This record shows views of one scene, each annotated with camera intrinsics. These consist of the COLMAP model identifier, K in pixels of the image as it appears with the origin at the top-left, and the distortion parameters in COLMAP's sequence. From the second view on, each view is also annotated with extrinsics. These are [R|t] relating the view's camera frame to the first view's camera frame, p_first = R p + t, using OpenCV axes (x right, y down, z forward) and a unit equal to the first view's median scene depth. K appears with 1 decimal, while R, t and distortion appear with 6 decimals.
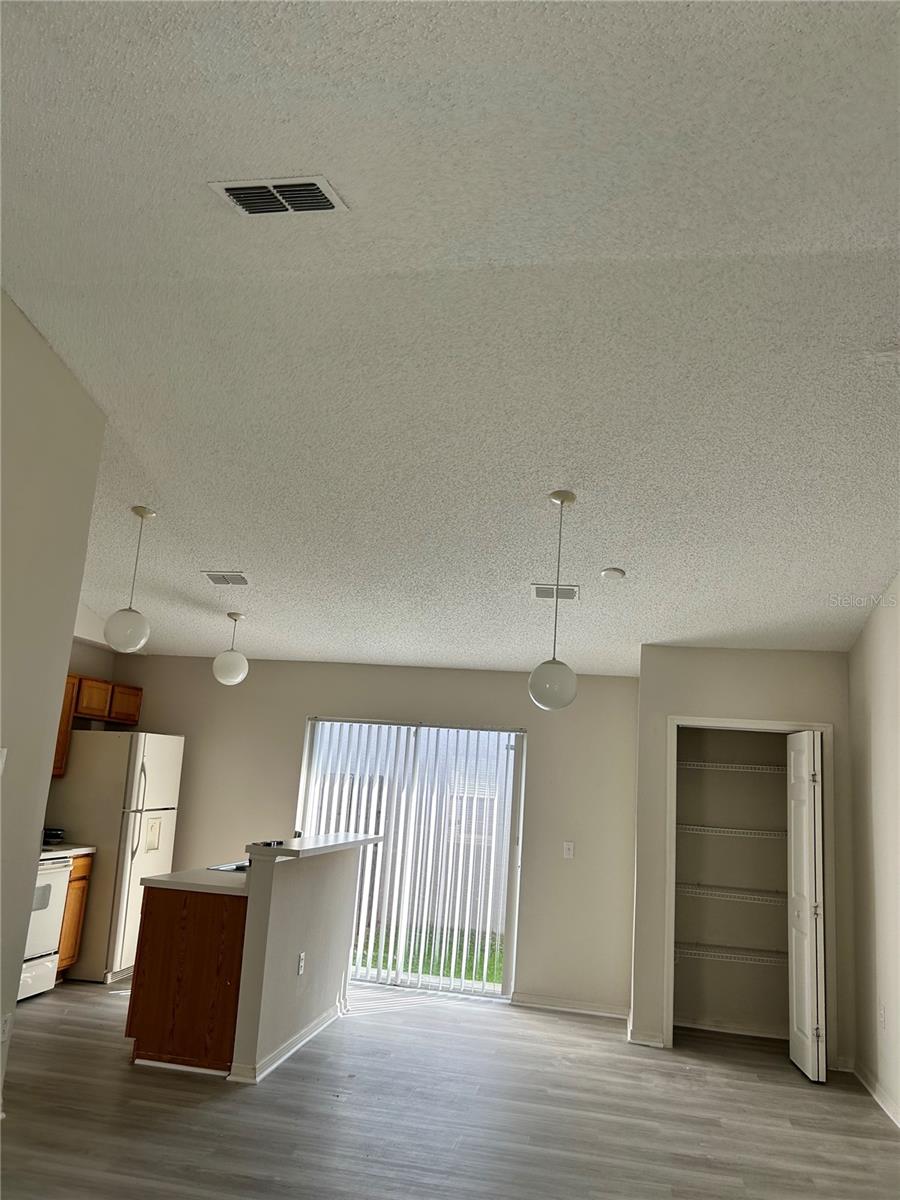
lens RADIAL K [[947.3, 0, 450.0], [0, 947.3, 600.0], [0, 0, 1]] dist [0.067219, -0.090420]
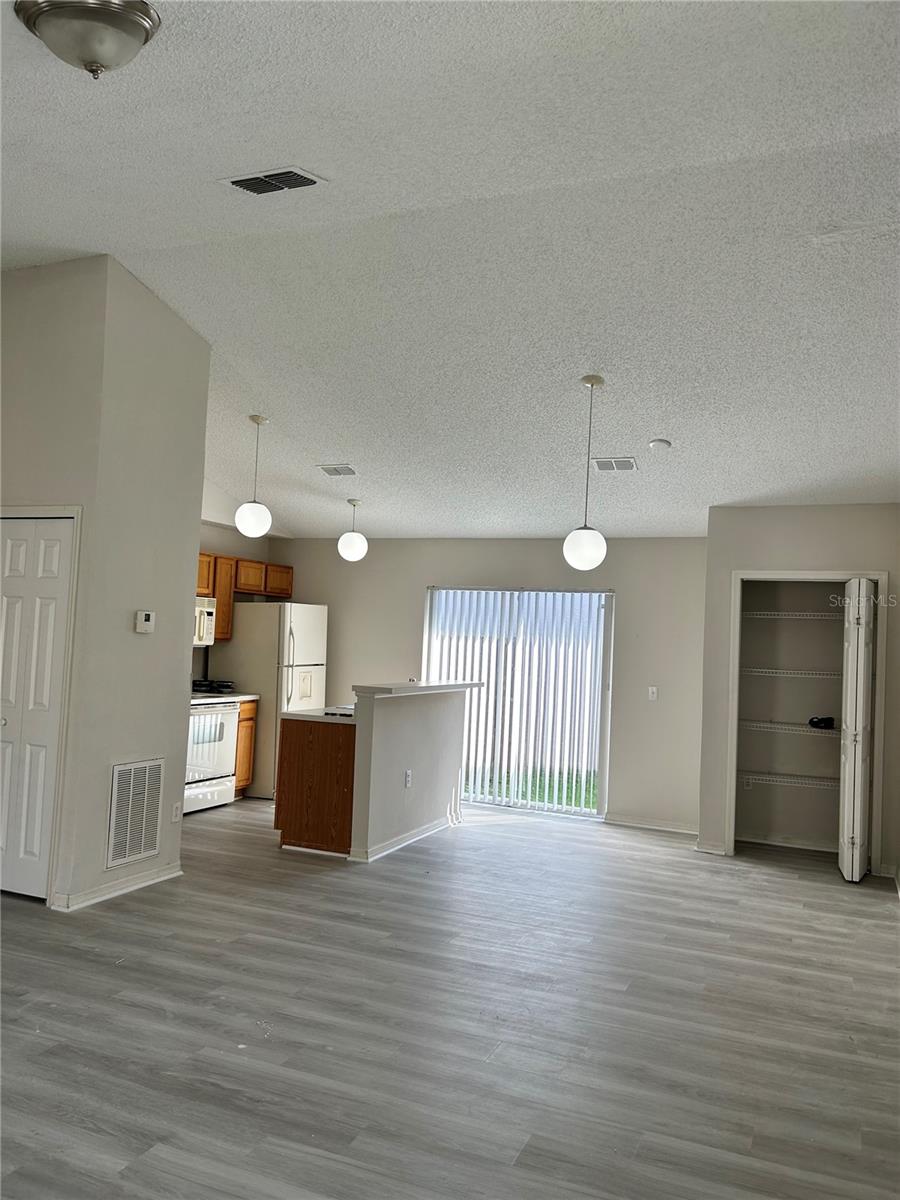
lens RADIAL K [[907.0, 0, 422.0], [0, 907.0, 604.6], [0, 0, 1]] dist [0.045912, -0.050831]
pose [[0.978034, -0.031972, -0.205977, 0.113476], [0.060256, 0.989343, 0.132548, -0.000616], [0.199544, -0.142048, 0.969538, -0.111236]]
